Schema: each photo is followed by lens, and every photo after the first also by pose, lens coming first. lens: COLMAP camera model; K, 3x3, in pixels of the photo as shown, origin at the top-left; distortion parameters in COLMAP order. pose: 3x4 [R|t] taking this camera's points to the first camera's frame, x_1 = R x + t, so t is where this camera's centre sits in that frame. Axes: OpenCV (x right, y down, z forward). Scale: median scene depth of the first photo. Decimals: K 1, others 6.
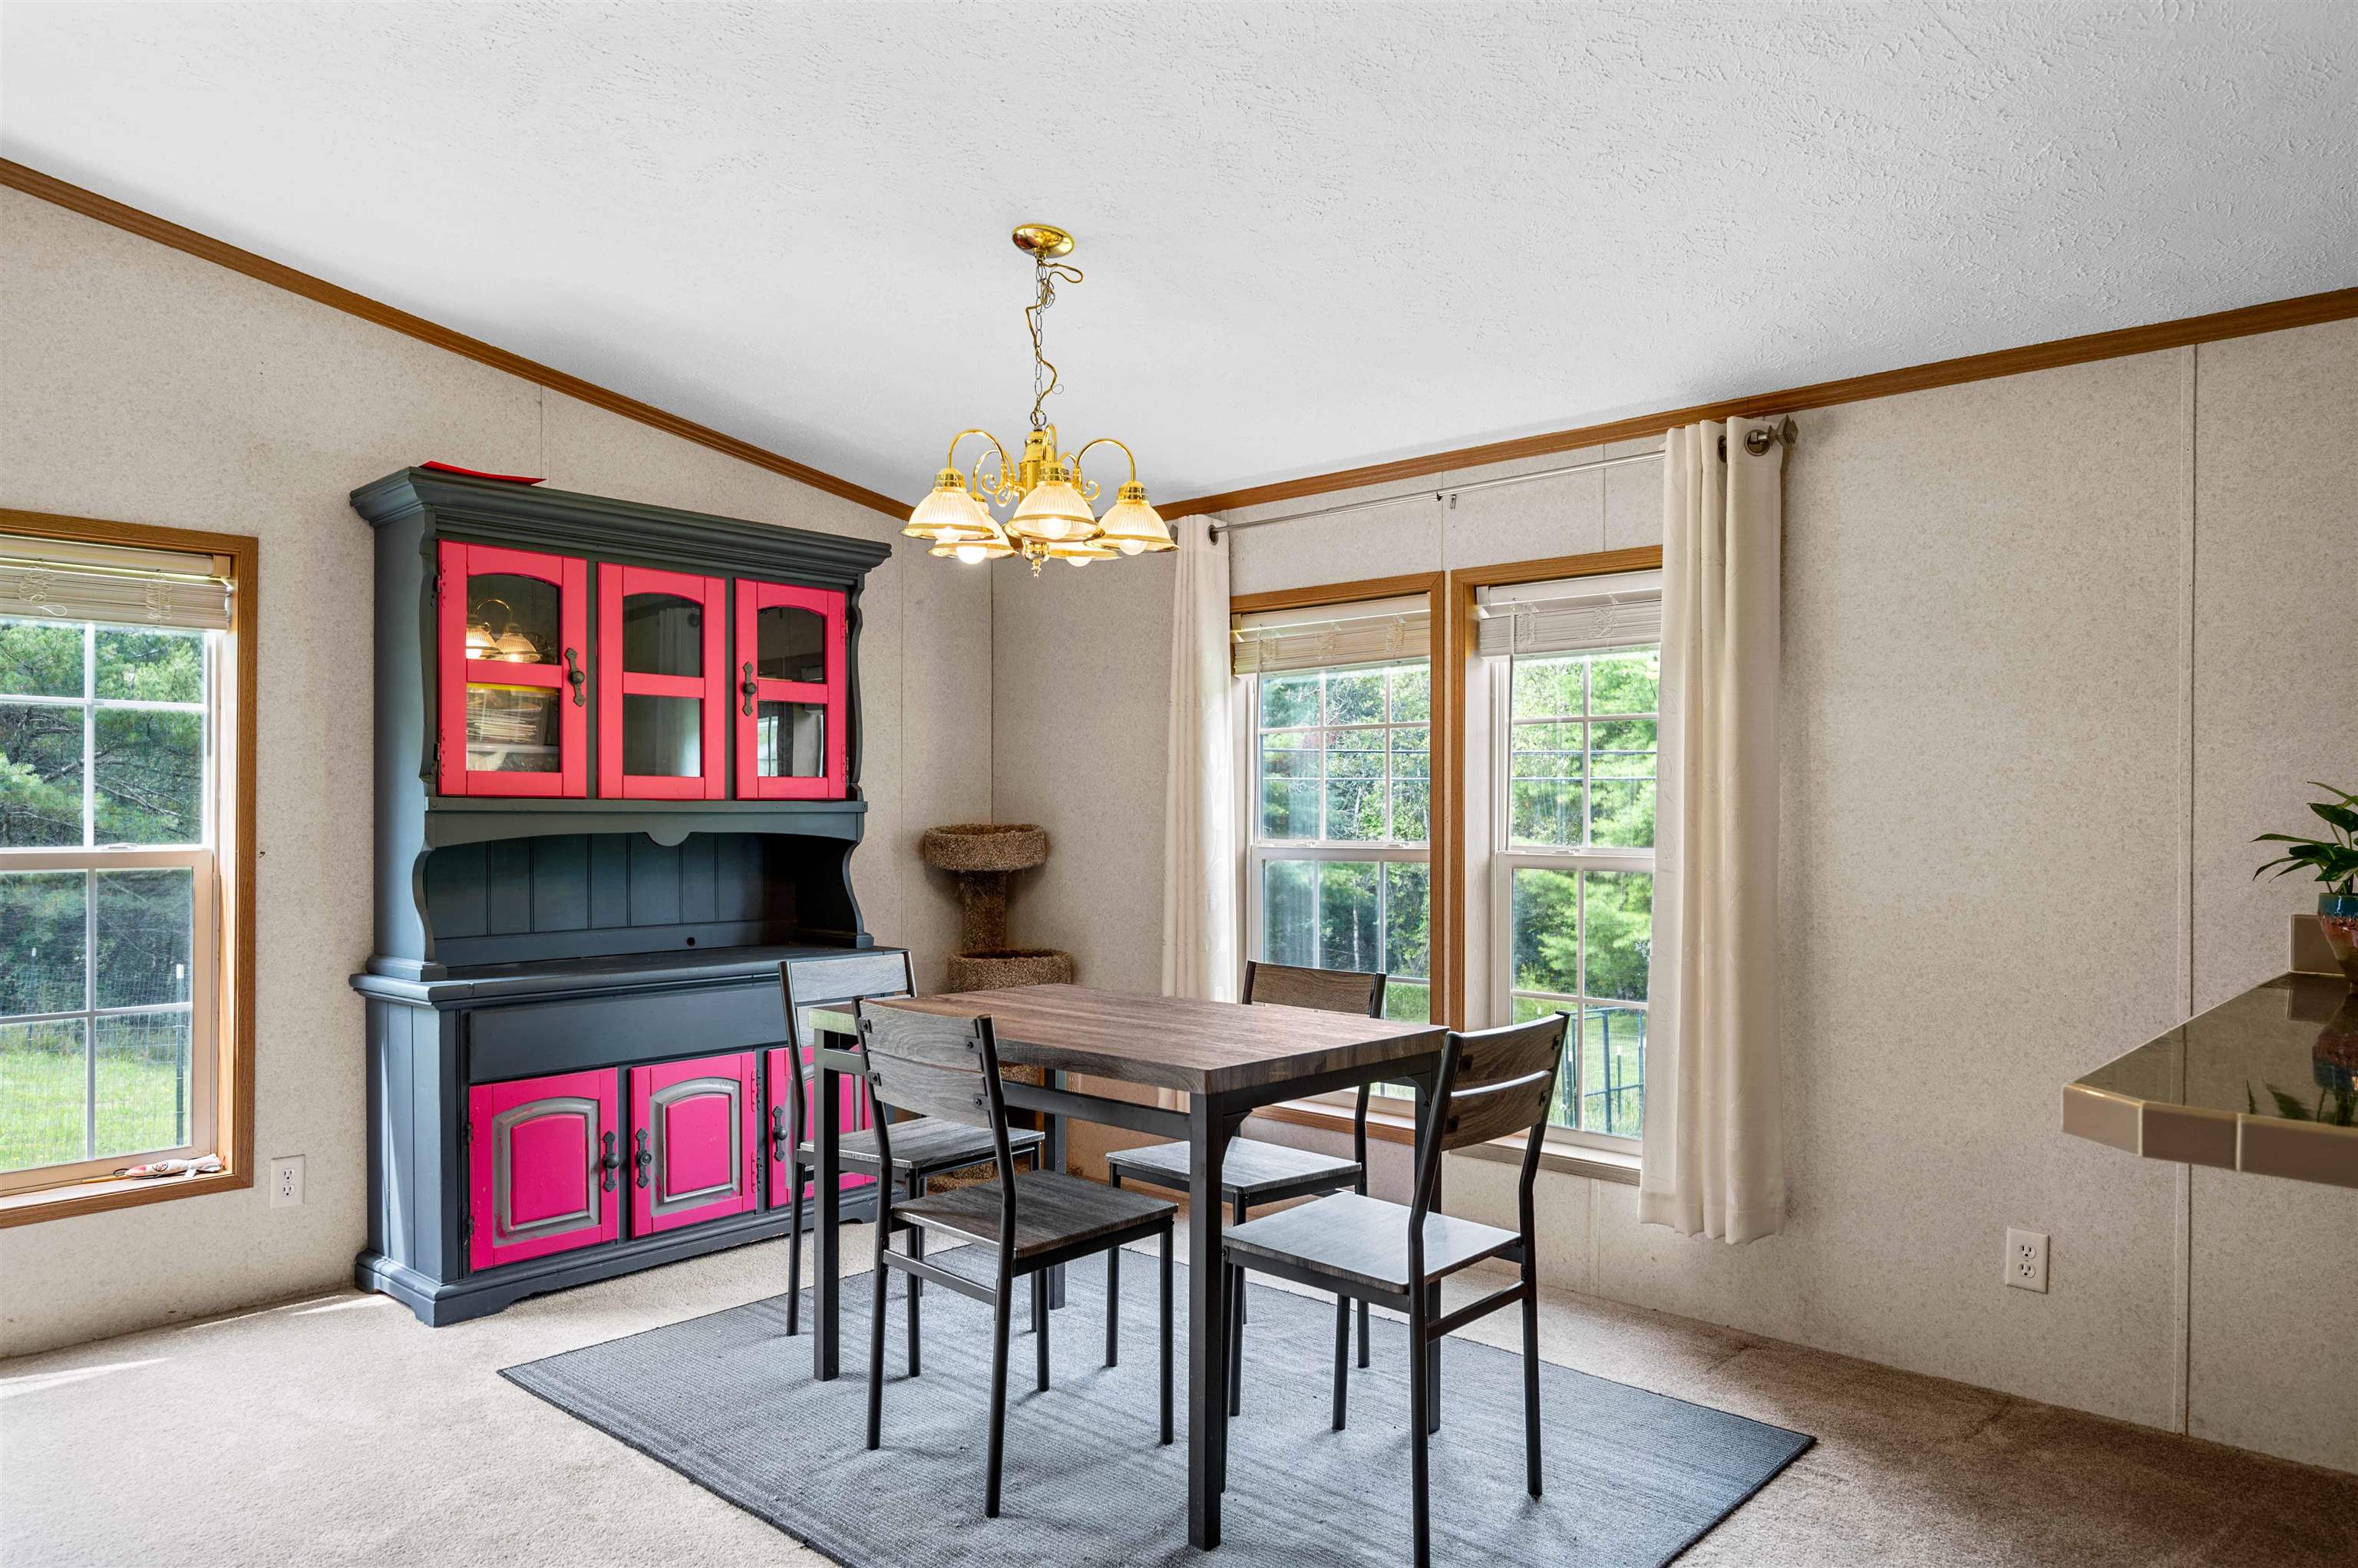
lens RADIAL K [[1505.2, 0, 1169.9], [0, 1505.2, 811.5], [0, 0, 1]] dist [-0.001471, 0.000718]
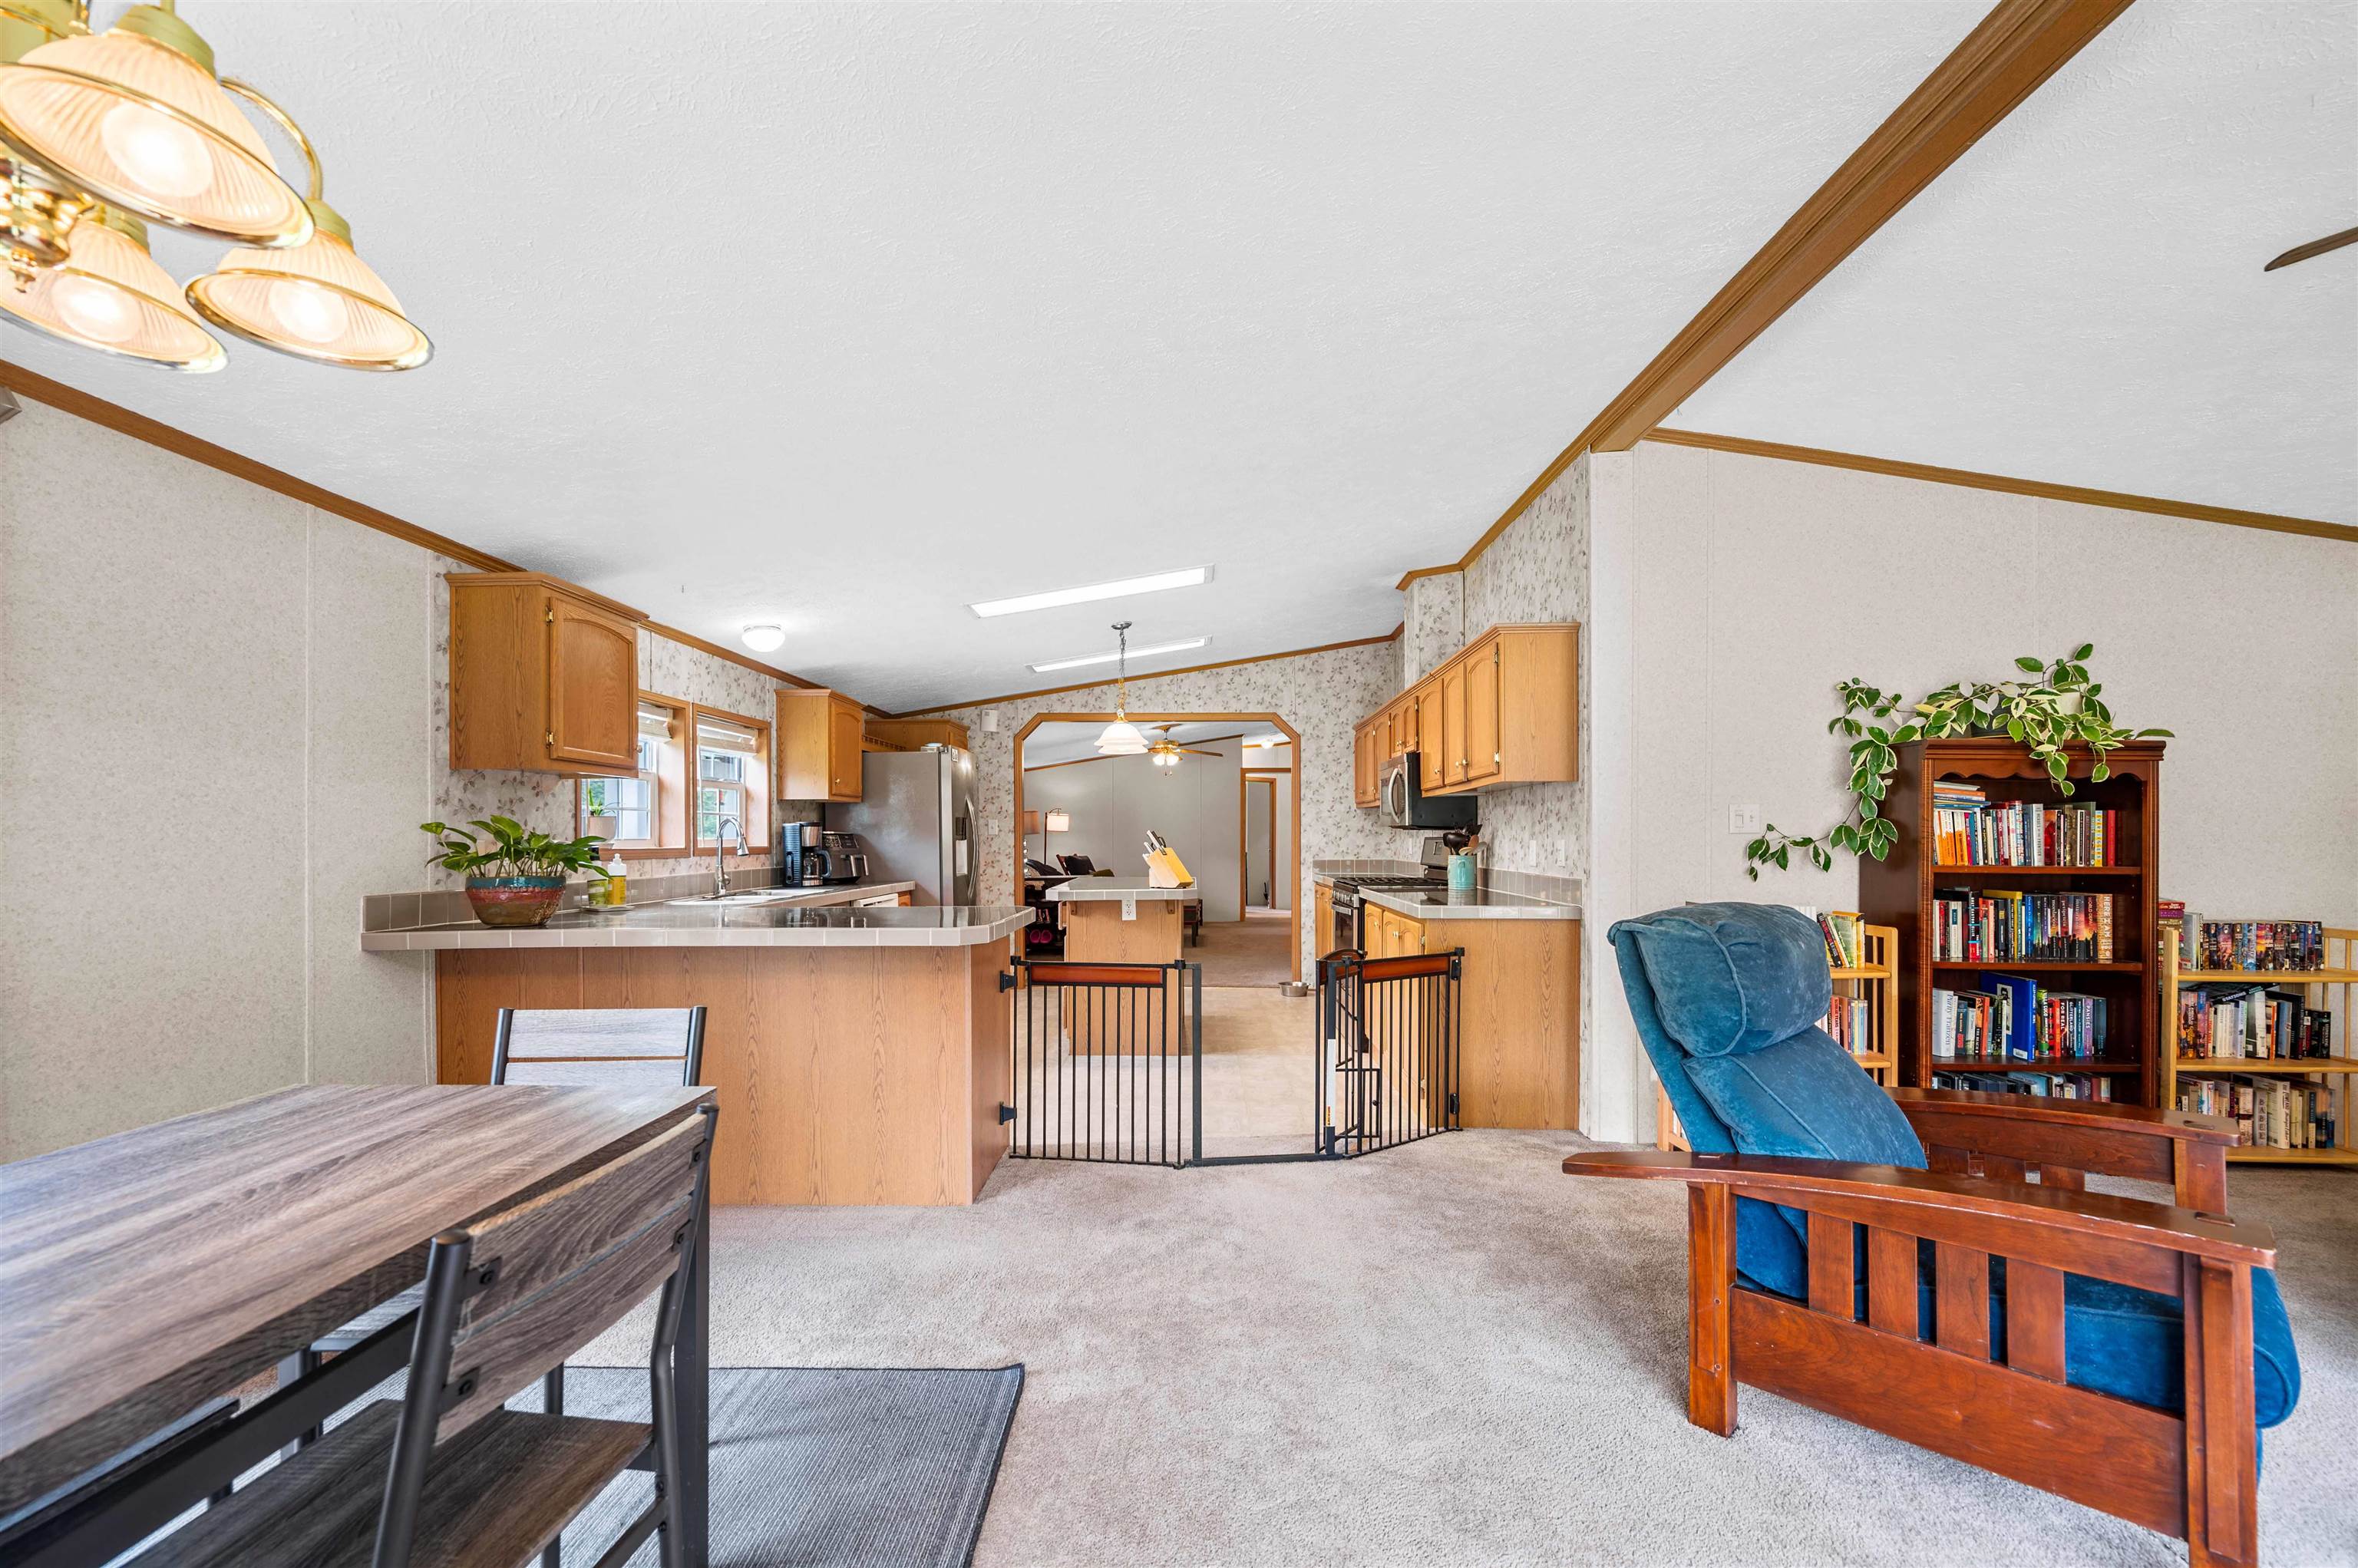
lens RADIAL K [[945.4, 0, 1171.7], [0, 945.4, 834.5], [0, 0, 1]] dist [0.000491, 0.000161]
pose [[-0.653595, -0.003857, 0.756835, -0.417377], [-0.004279, 0.999990, 0.001401, -0.001074], [-0.756833, -0.002323, -0.653605, 0.750166]]
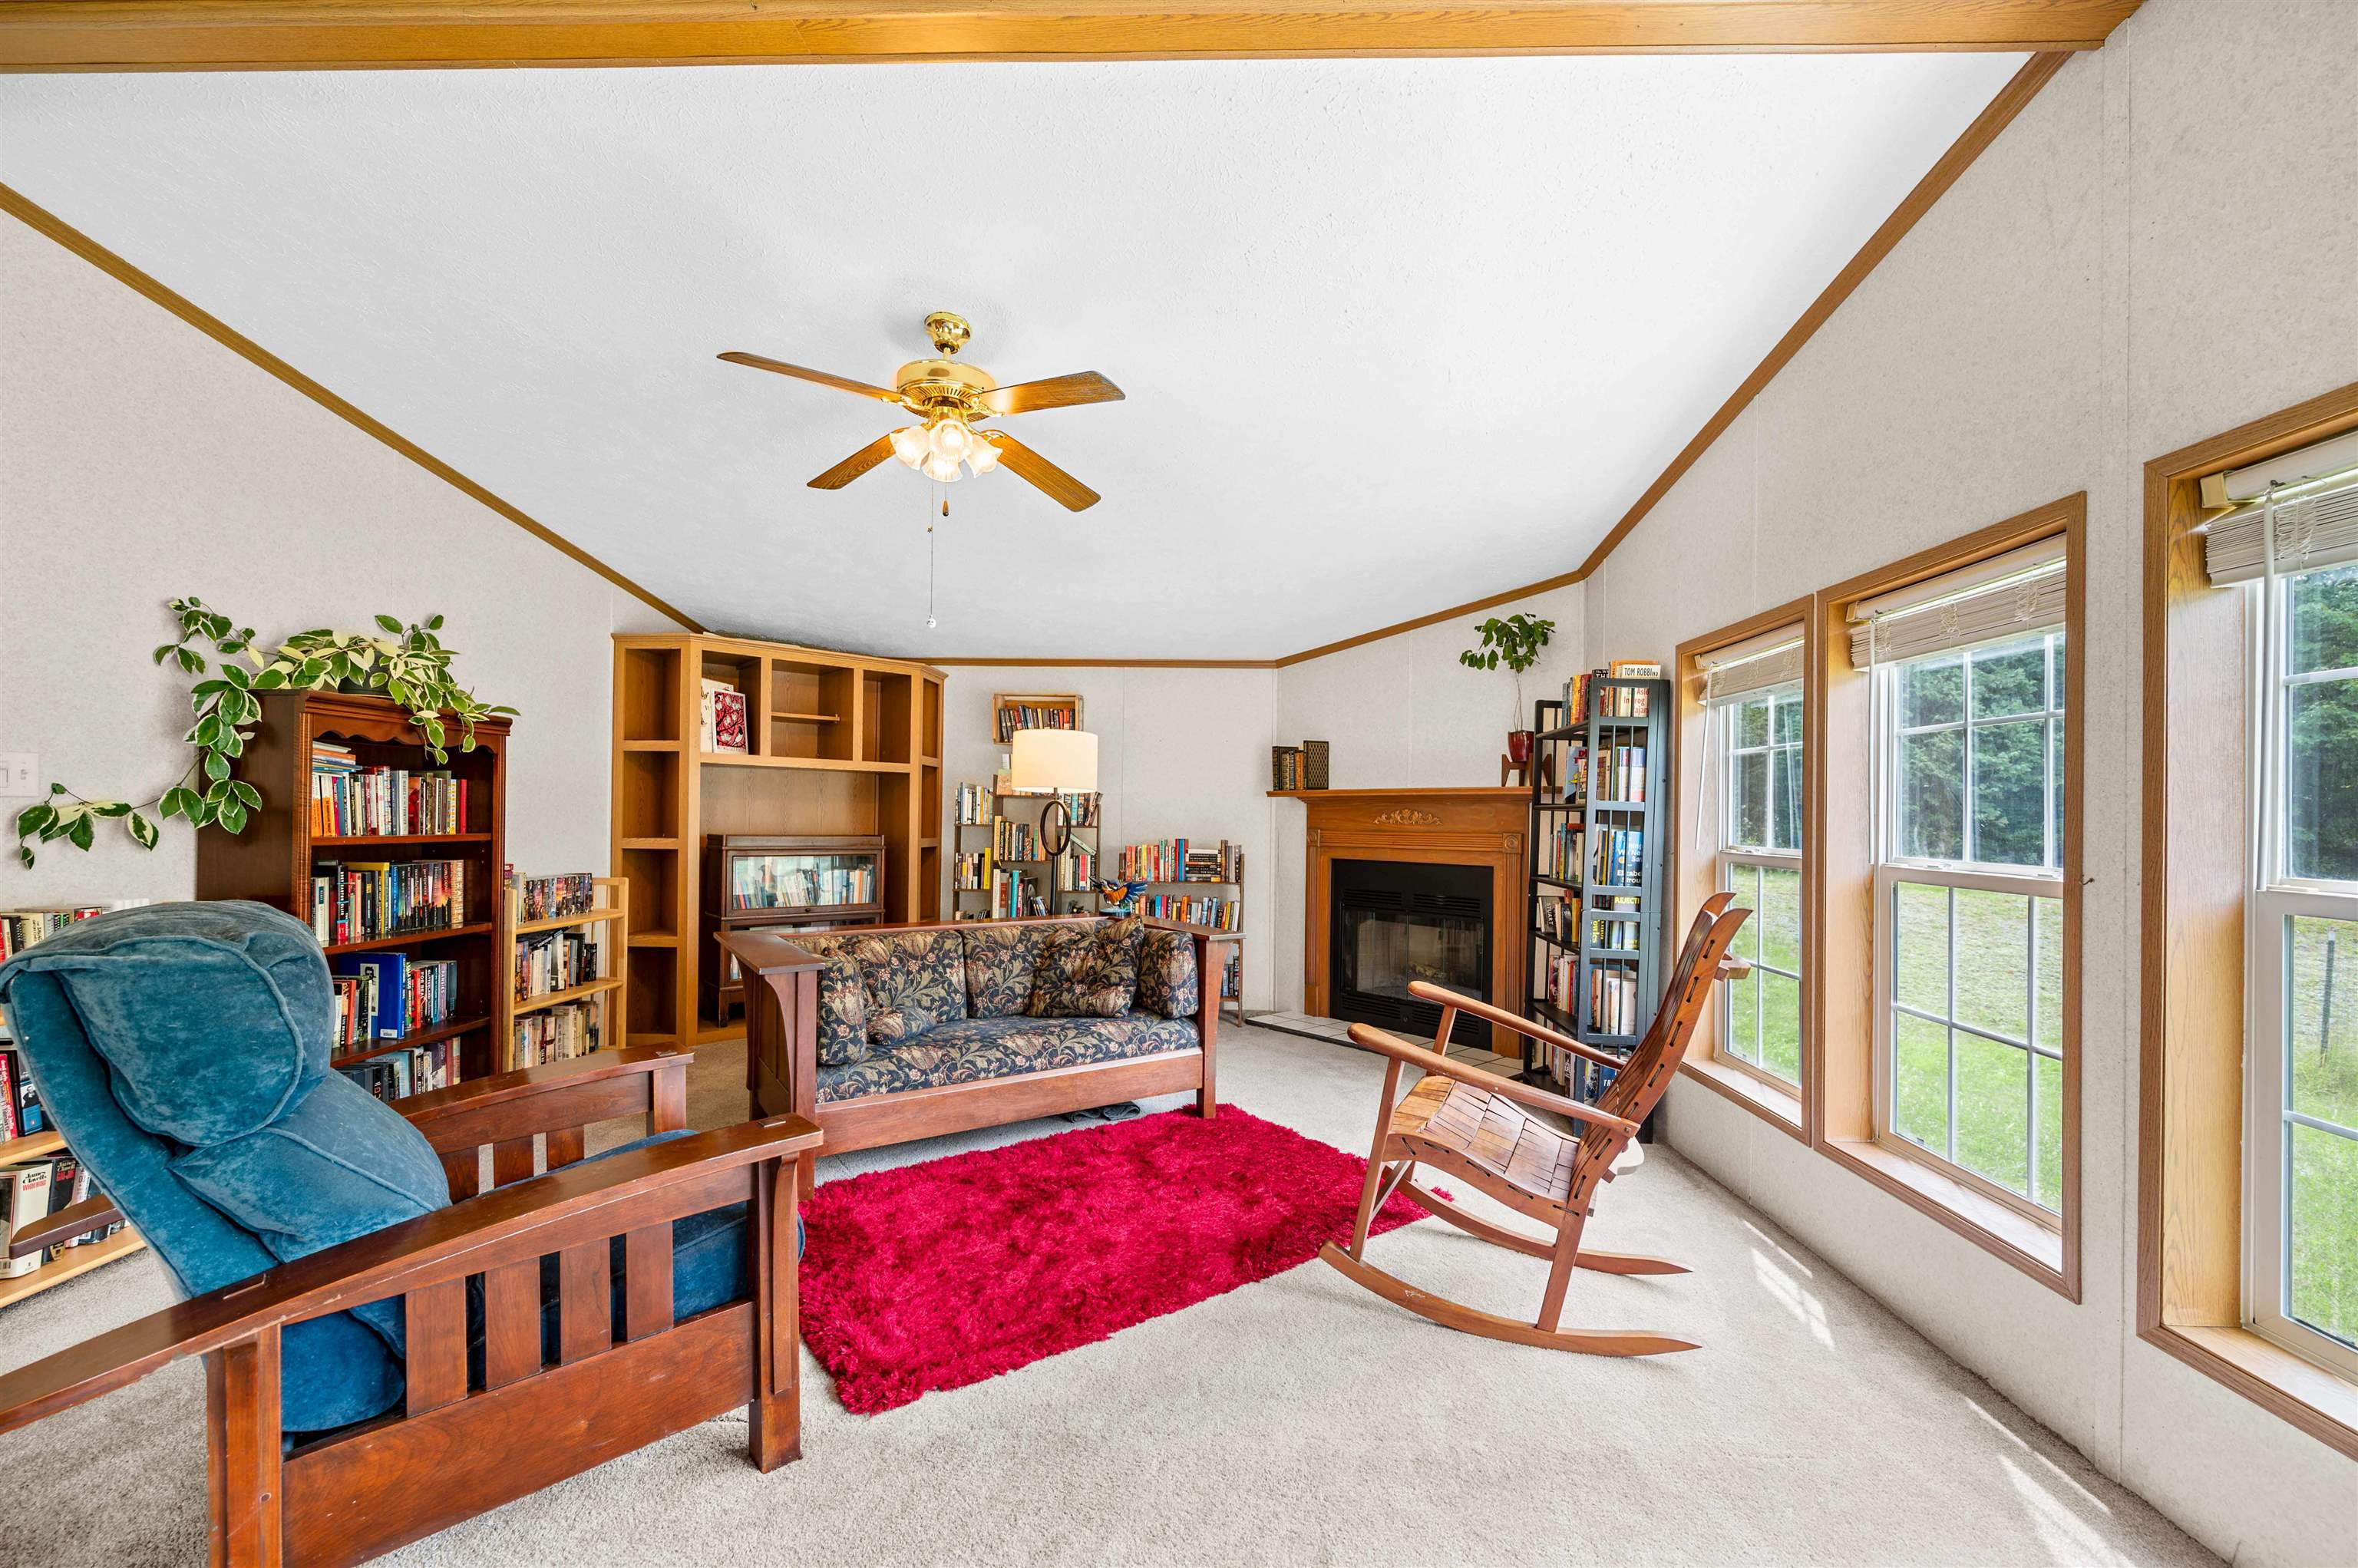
lens RADIAL K [[948.9, 0, 1204.1], [0, 948.9, 809.6], [0, 0, 1]] dist [-0.002472, -0.000163]
pose [[-0.755663, -0.012458, -0.654842, -0.257075], [-0.012826, 0.999909, -0.004222, -0.002406], [0.654835, 0.005209, -0.755754, 0.675669]]
